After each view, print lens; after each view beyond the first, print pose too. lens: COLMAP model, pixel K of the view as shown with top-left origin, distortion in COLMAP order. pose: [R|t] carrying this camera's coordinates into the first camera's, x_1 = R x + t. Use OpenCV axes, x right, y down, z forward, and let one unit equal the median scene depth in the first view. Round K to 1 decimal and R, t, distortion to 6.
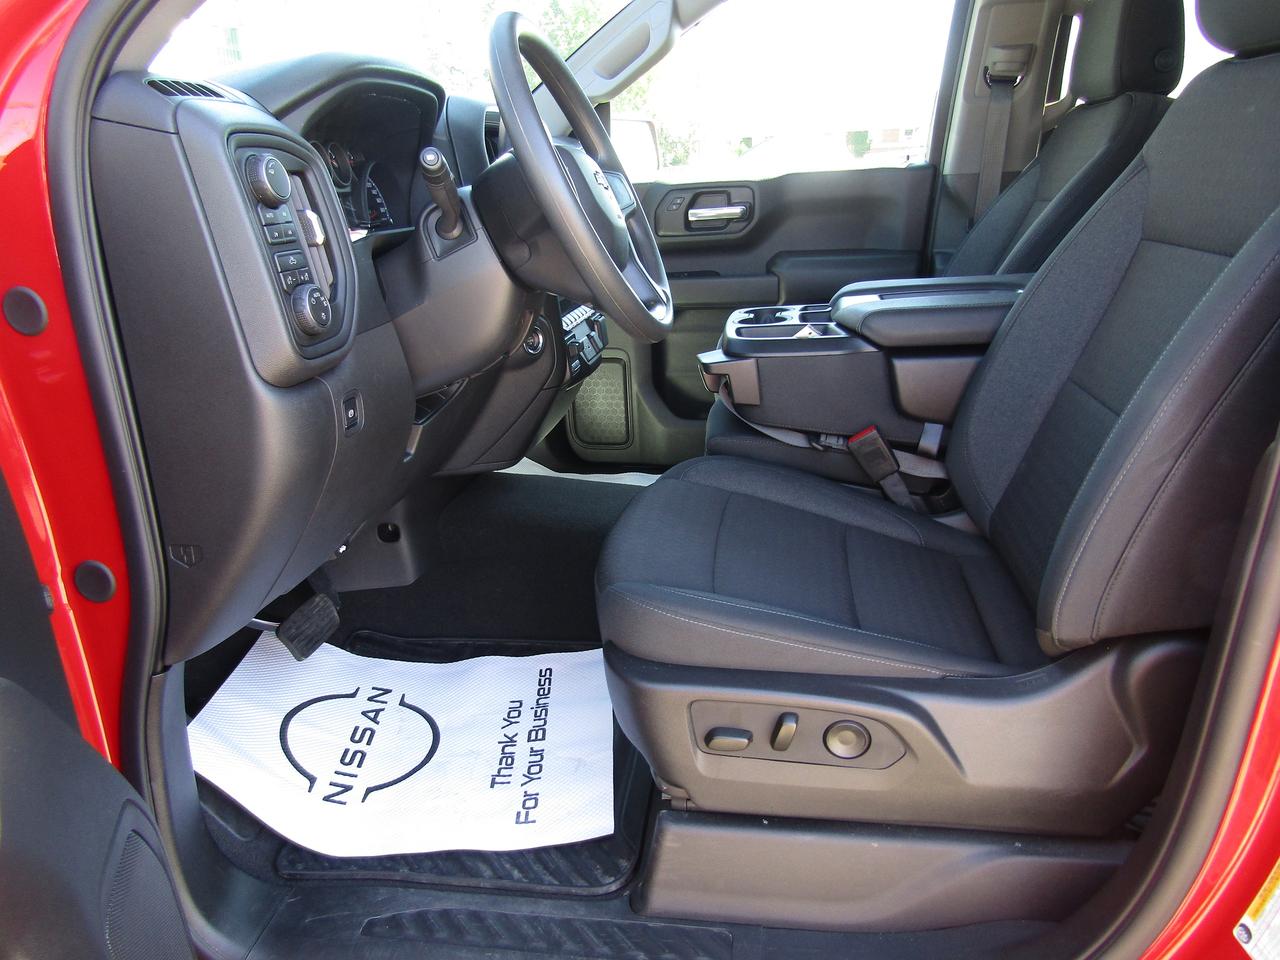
lens RADIAL K [[897.7, 0, 630.3], [0, 897.7, 480.2], [0, 0, 1]] dist [-0.012195, 0.005784]
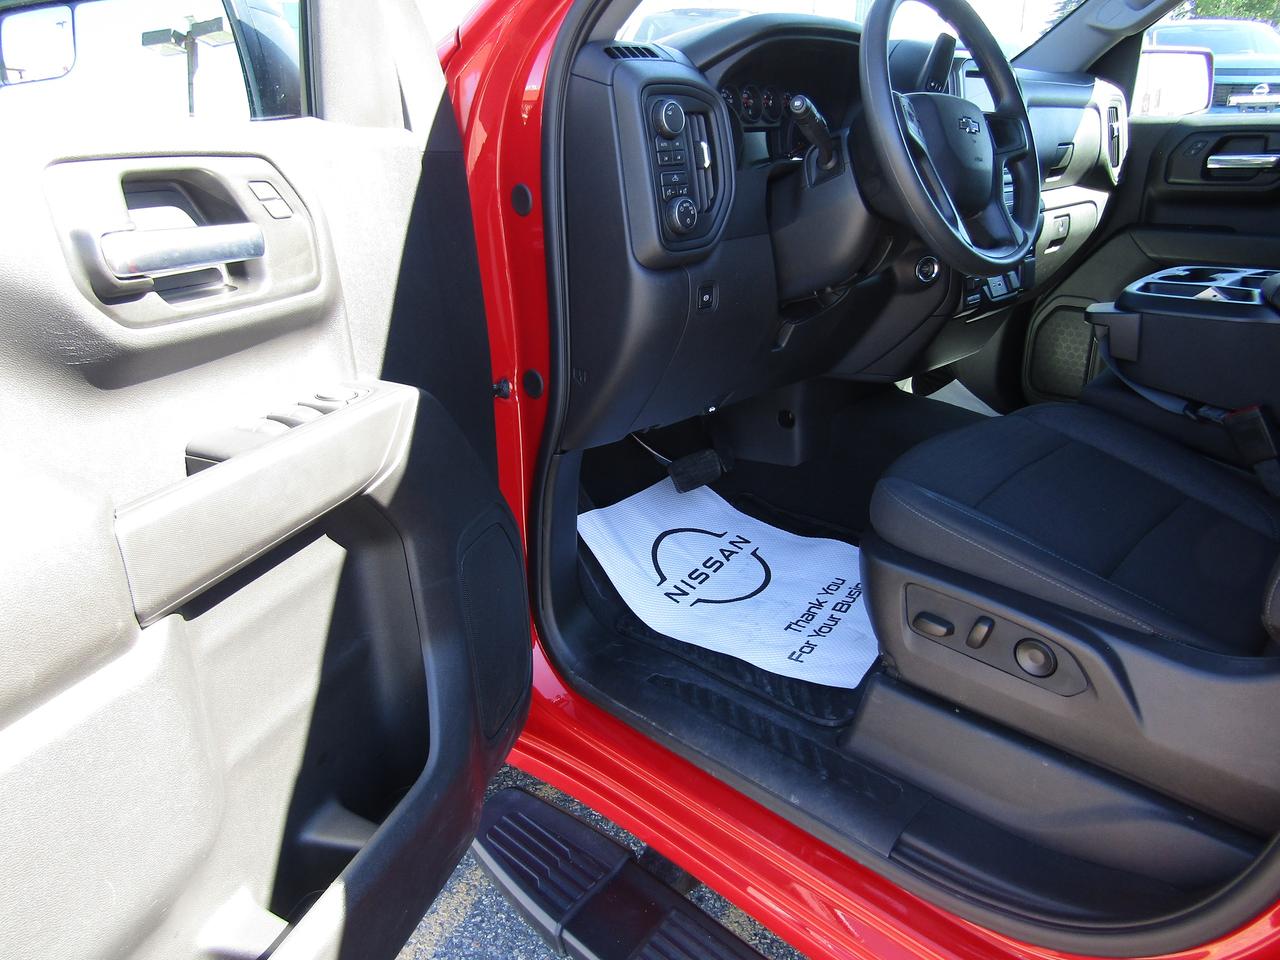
lens RADIAL K [[897.7, 0, 645.9], [0, 897.7, 482.0], [0, 0, 1]] dist [-0.012195, 0.005784]
pose [[0.817979, 0.240351, -0.522630, 0.324462], [-0.200223, 0.970677, 0.133029, 0.027465], [0.539279, -0.004172, 0.842117, -0.149909]]
